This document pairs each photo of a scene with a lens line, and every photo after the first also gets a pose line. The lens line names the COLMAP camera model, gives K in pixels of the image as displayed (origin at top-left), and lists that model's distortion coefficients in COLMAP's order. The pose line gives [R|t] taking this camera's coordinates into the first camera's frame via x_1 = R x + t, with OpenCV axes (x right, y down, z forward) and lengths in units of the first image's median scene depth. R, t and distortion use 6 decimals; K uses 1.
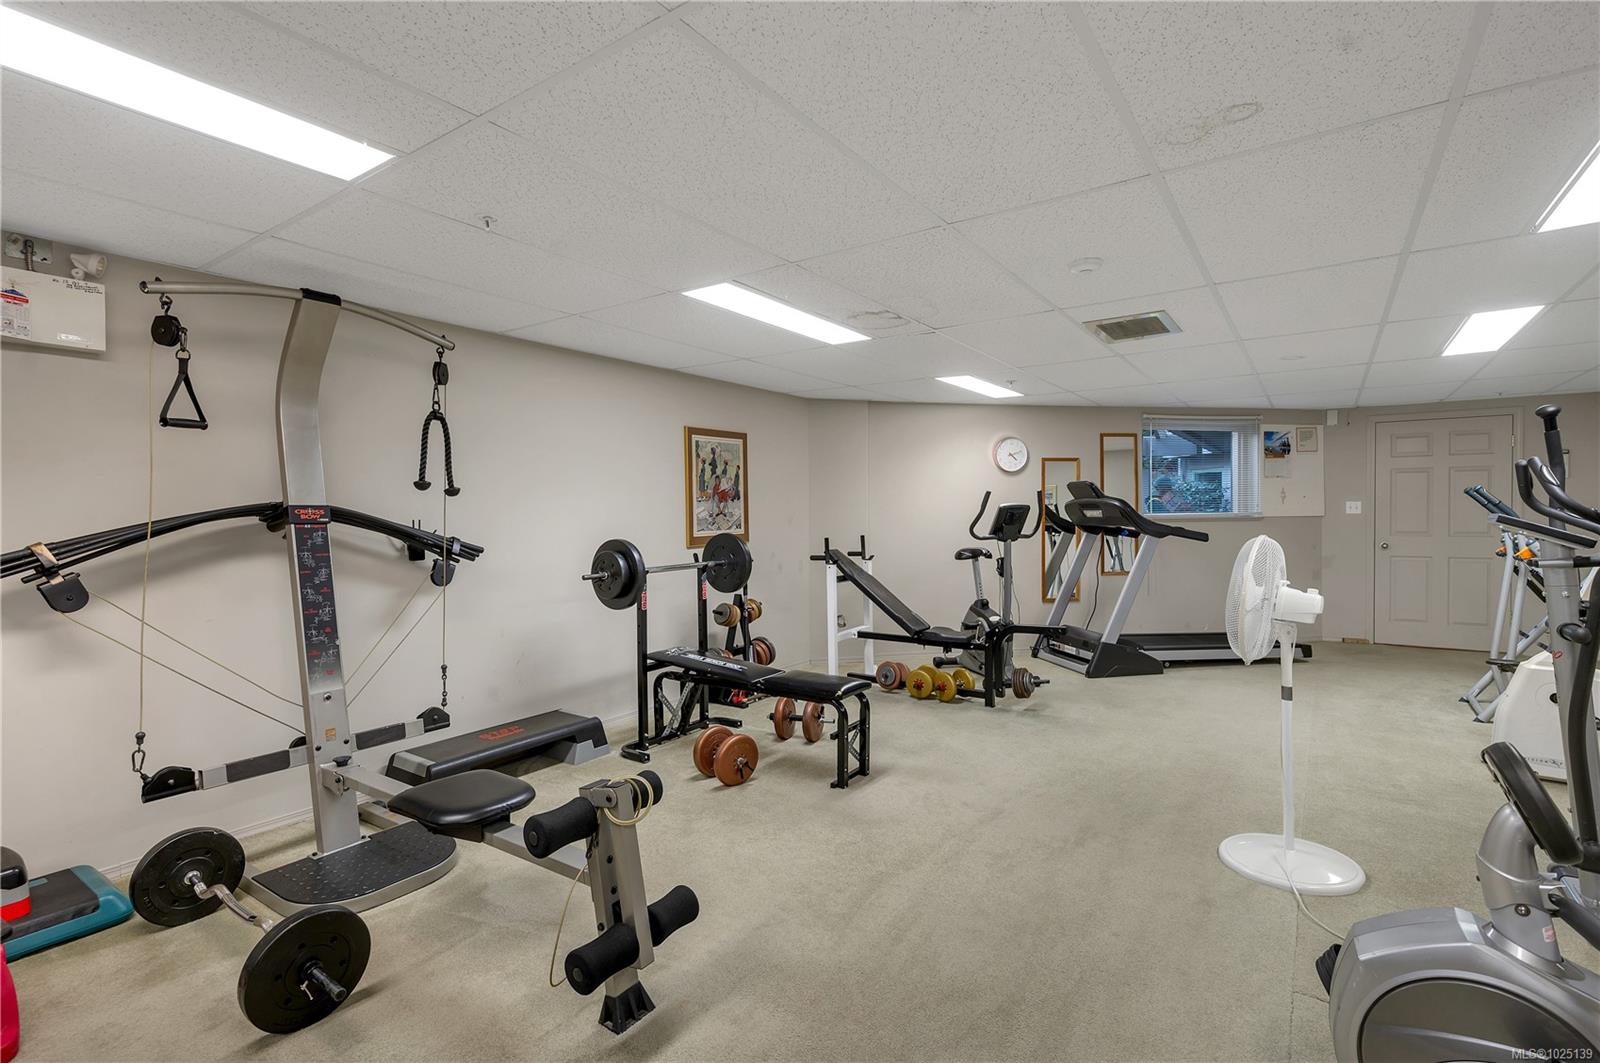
lens RADIAL K [[740.2, 0, 798.0], [0, 740.2, 515.5], [0, 0, 1]] dist [-0.000367, 0.000189]
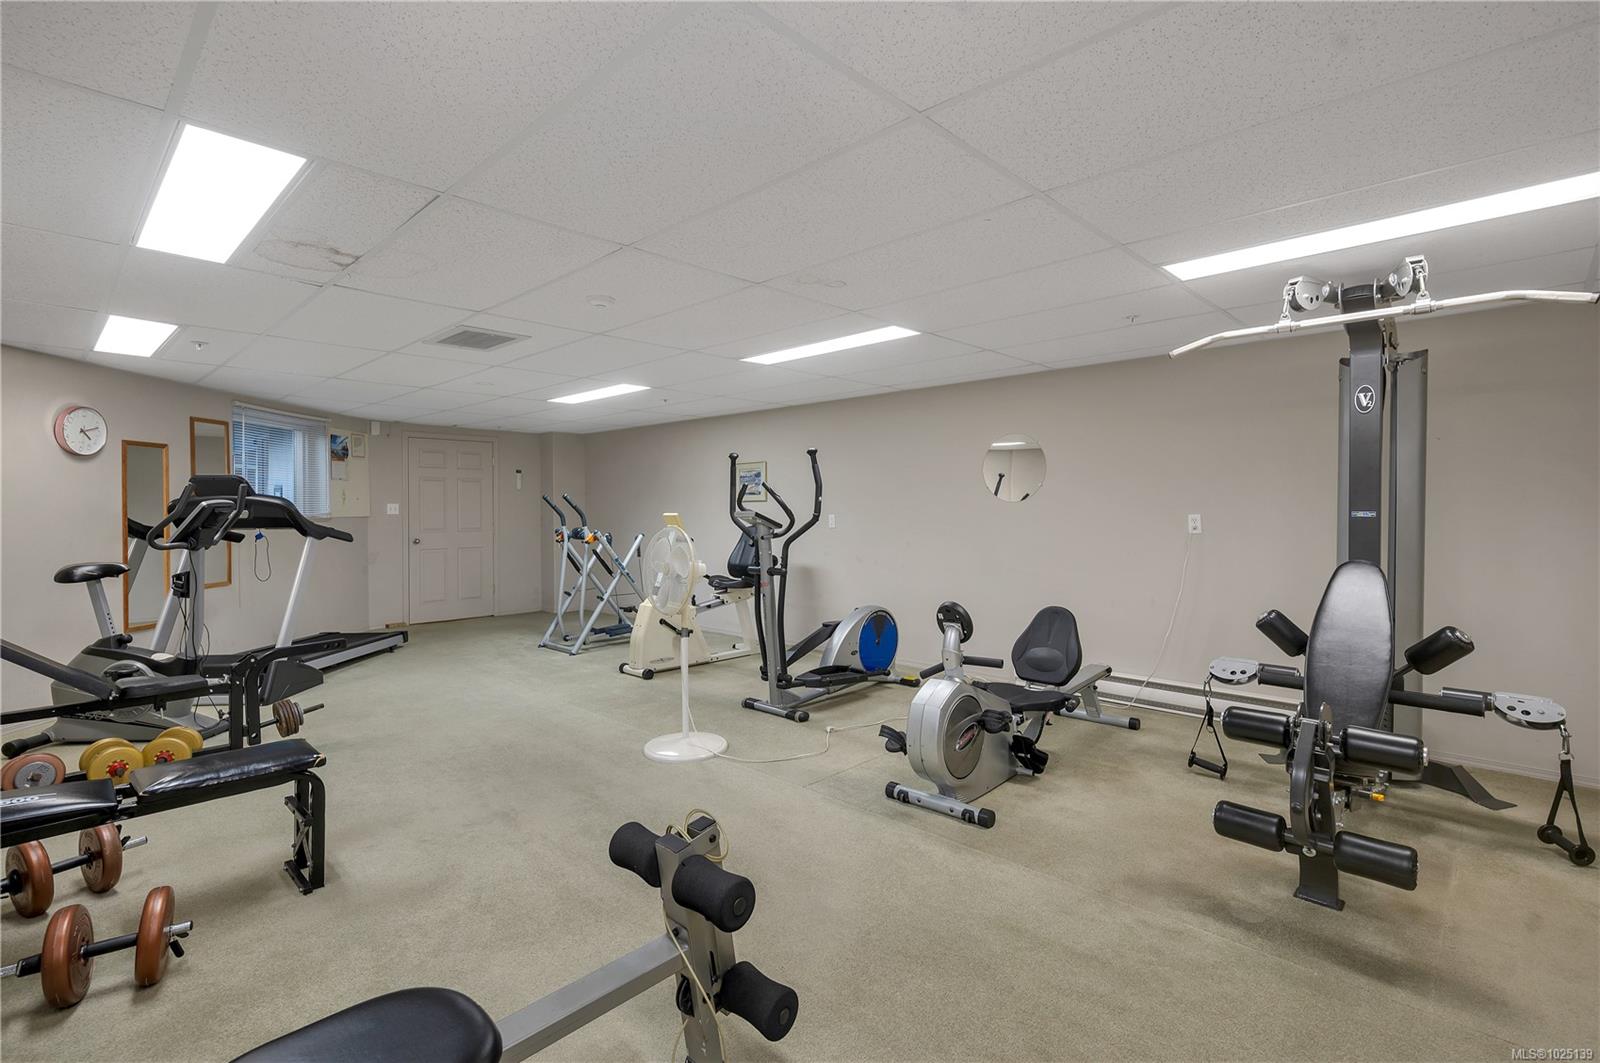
lens RADIAL K [[740.2, 0, 798.0], [0, 740.2, 515.5], [0, 0, 1]] dist [-0.000367, 0.000189]
pose [[0.152524, -0.002694, 0.988296, -0.350972], [0.004609, 0.999987, 0.002014, 0.000104], [-0.988289, 0.004248, 0.152535, 0.247986]]
